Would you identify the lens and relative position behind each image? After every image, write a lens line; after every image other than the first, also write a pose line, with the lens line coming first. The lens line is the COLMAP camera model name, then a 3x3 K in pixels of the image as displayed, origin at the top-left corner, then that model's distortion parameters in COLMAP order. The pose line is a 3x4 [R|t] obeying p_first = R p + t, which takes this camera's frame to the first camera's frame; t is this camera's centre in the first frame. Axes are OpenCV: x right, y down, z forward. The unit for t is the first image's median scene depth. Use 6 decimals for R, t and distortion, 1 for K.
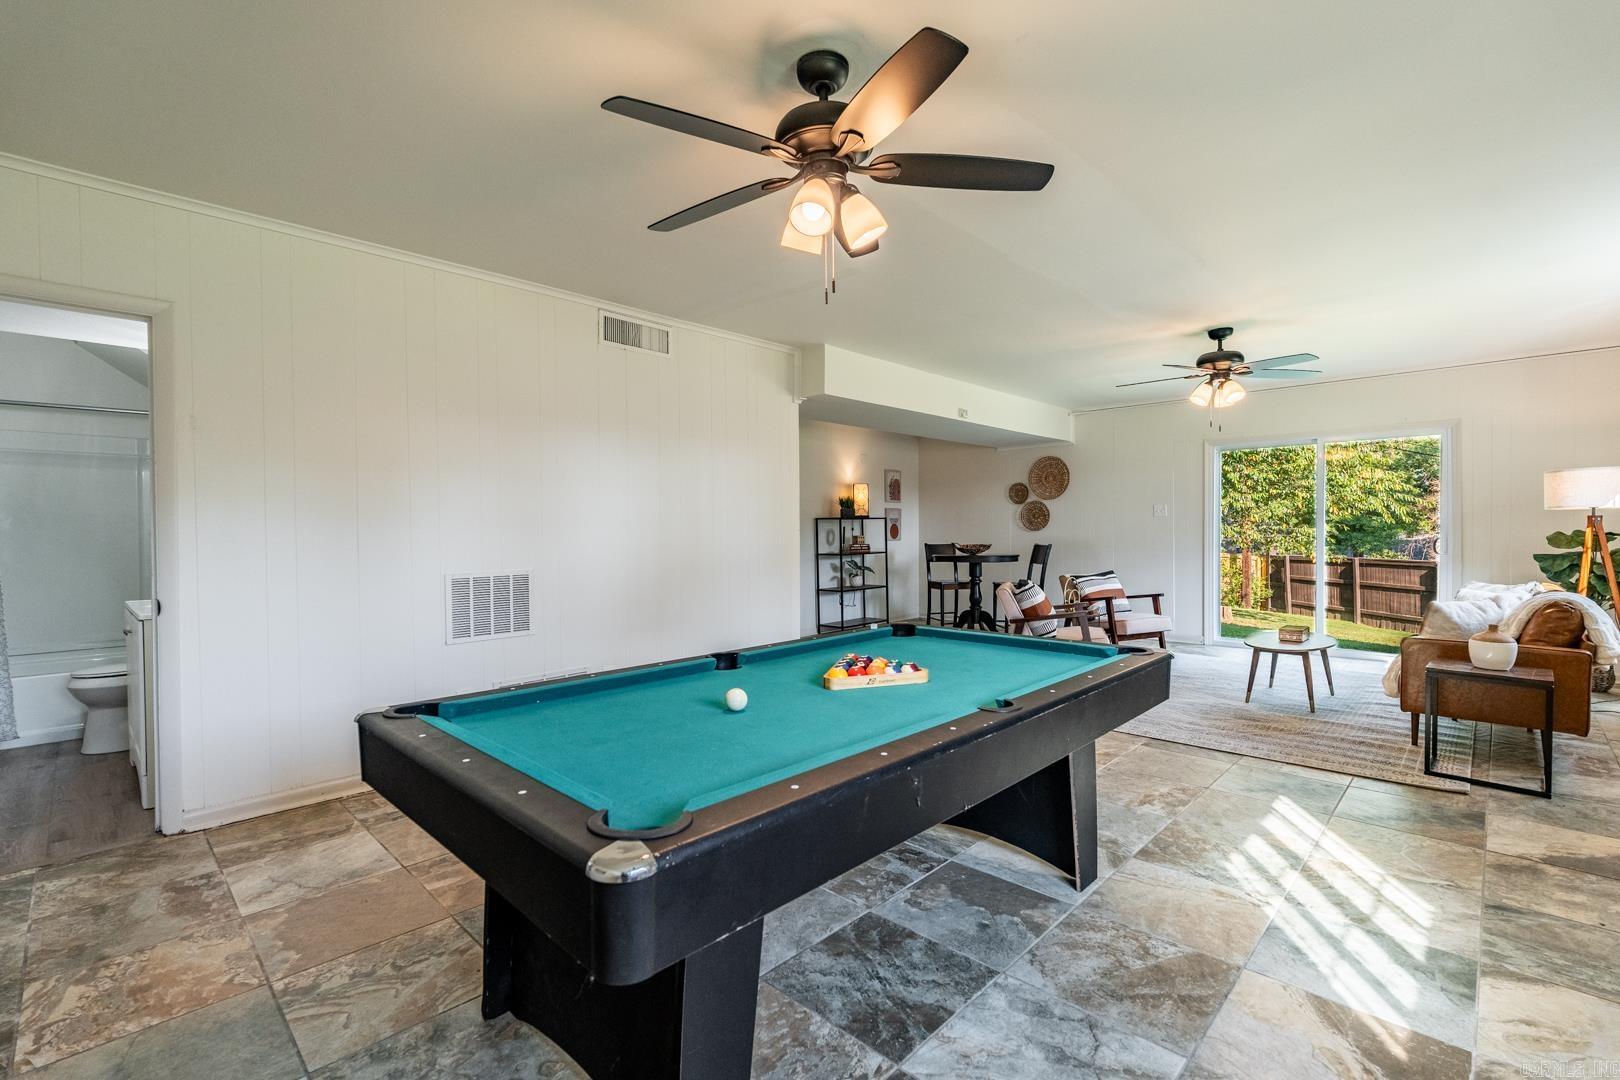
lens RADIAL K [[711.4, 0, 808.9], [0, 711.4, 532.0], [0, 0, 1]] dist [-0.009497, 0.001822]
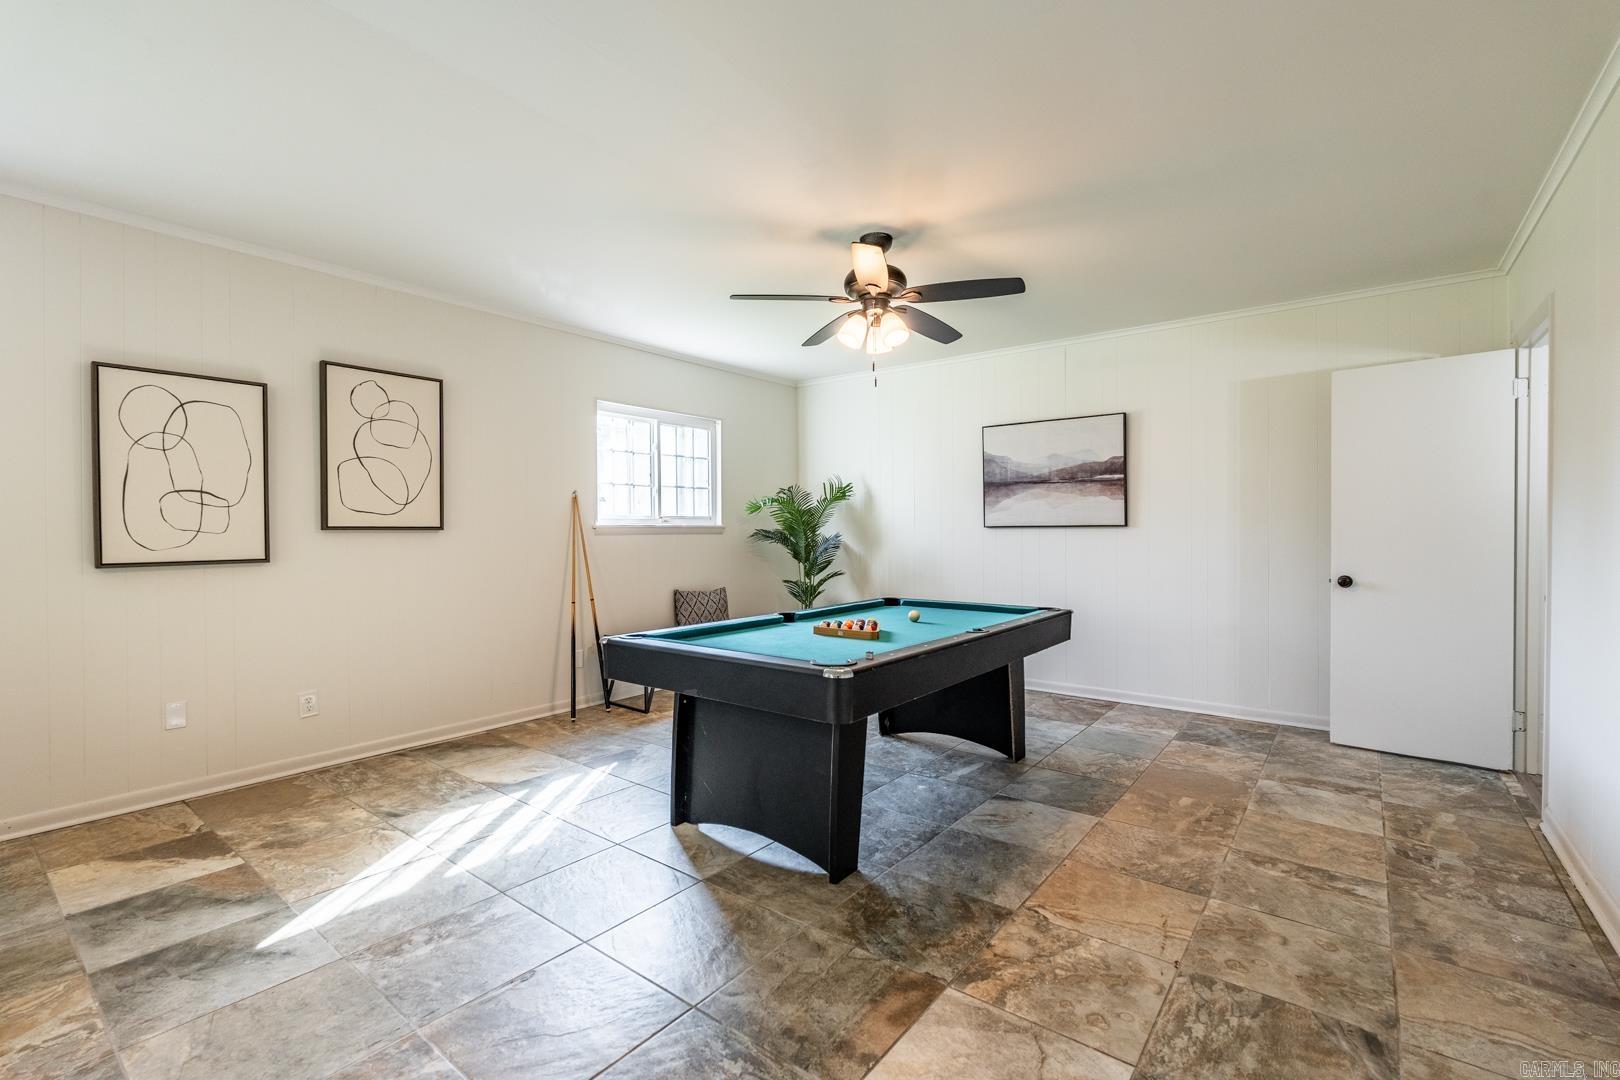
lens RADIAL K [[711.4, 0, 812.9], [0, 711.4, 545.0], [0, 0, 1]] dist [-0.009497, 0.001822]
pose [[-0.993346, 0.013334, -0.114394, 0.301974], [0.010687, 0.999662, 0.023717, -0.008173], [0.114672, 0.022336, -0.993152, 2.213739]]
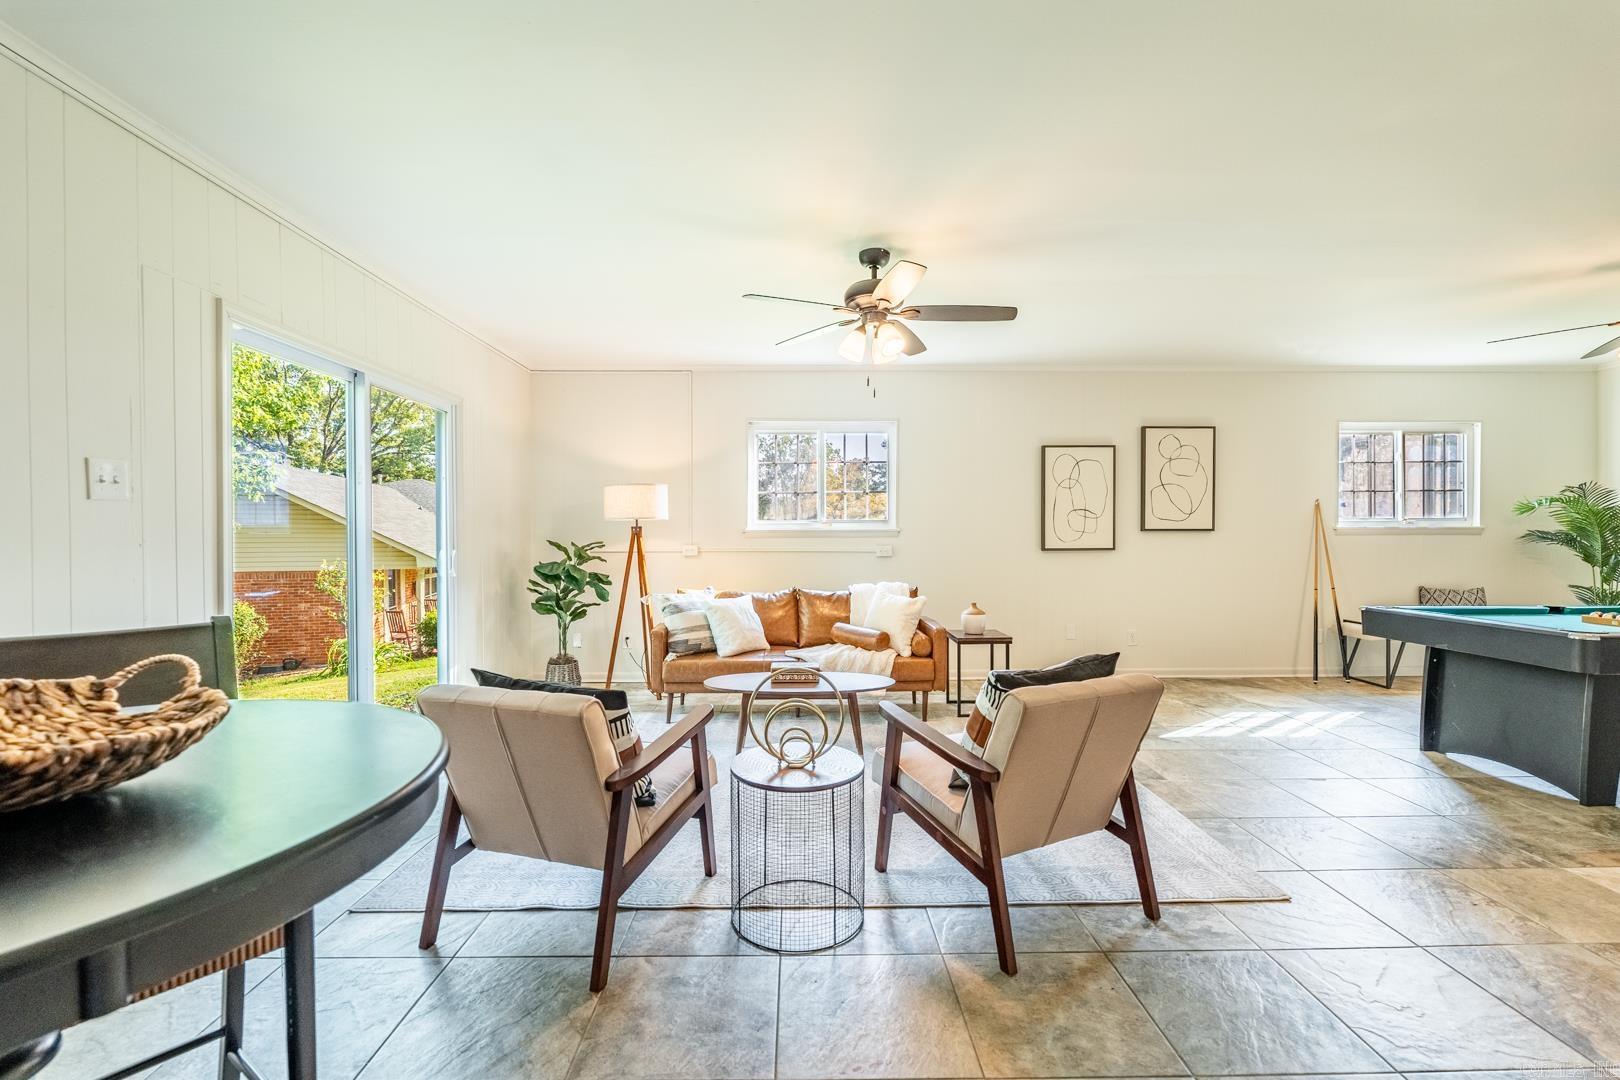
lens RADIAL K [[711.4, 0, 807.3], [0, 711.4, 539.4], [0, 0, 1]] dist [-0.009497, 0.001822]
pose [[-0.709989, 0.002795, 0.704208, 0.264562], [0.009470, 0.999940, 0.005578, -0.011704], [-0.704150, 0.010629, -0.709972, 3.131754]]
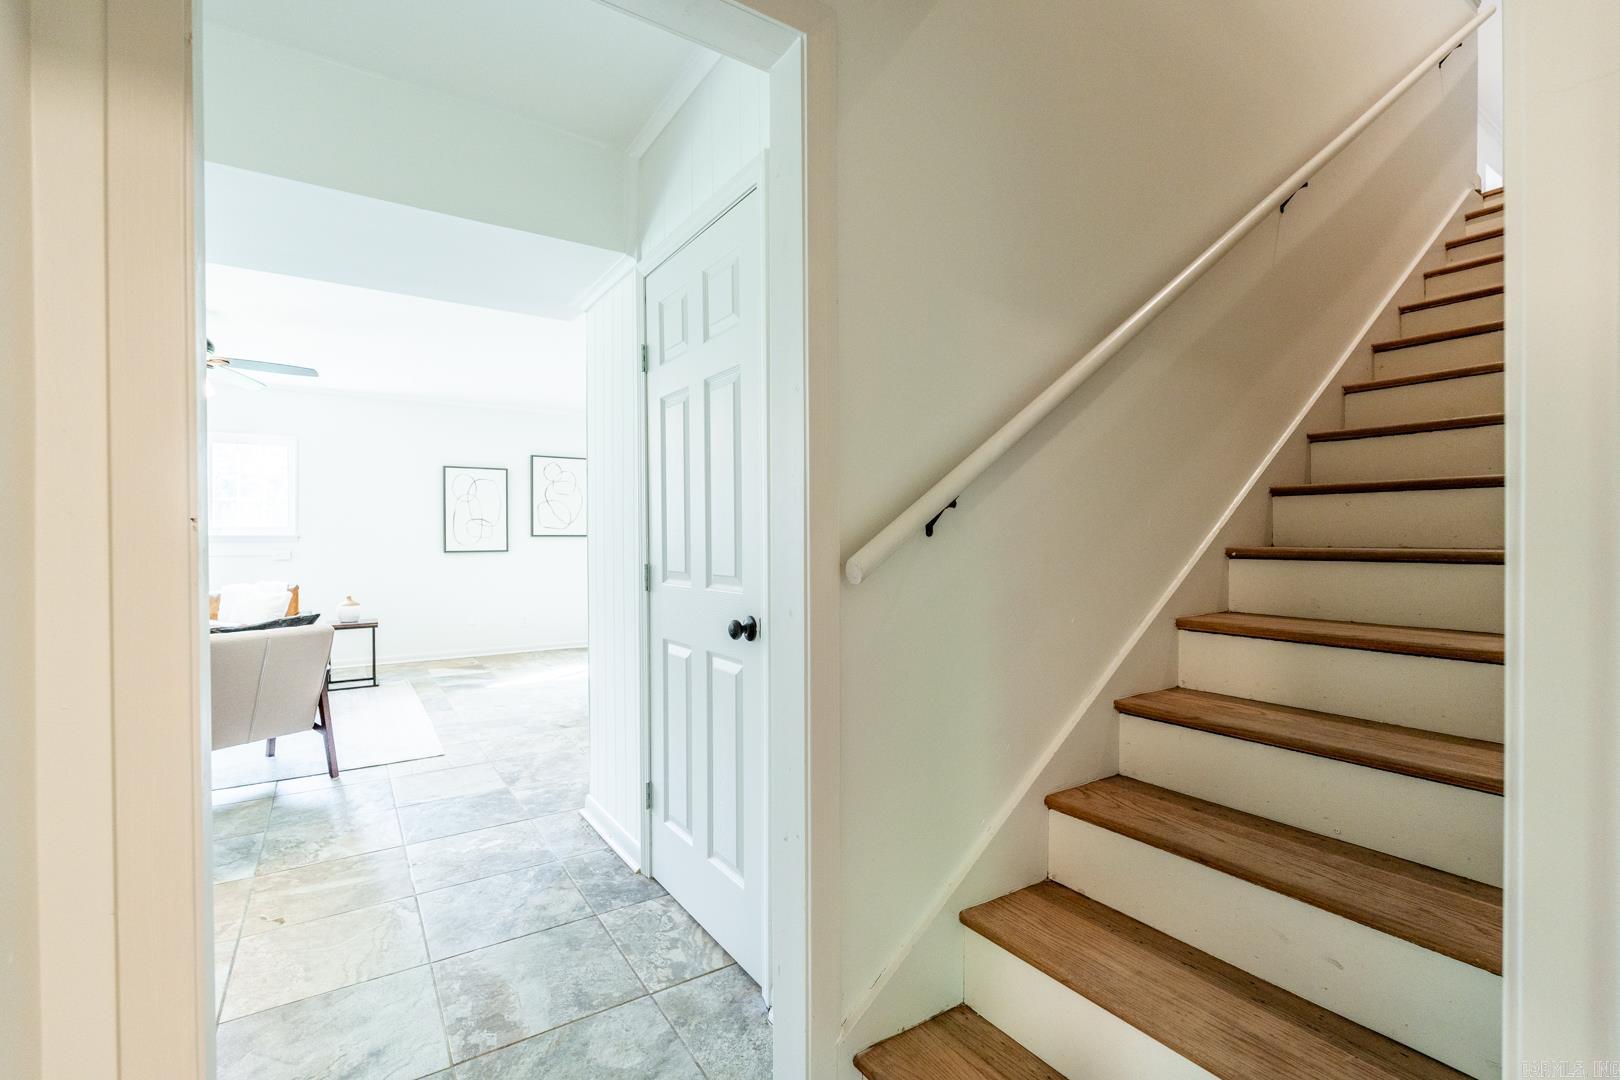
lens RADIAL K [[711.4, 0, 811.2], [0, 711.4, 547.1], [0, 0, 1]] dist [-0.009497, 0.001822]
pose [[-0.978550, 0.007815, 0.205863, -0.683708], [0.011312, 0.999811, 0.015819, -0.004591], [-0.205701, 0.017808, -0.978453, 3.403457]]
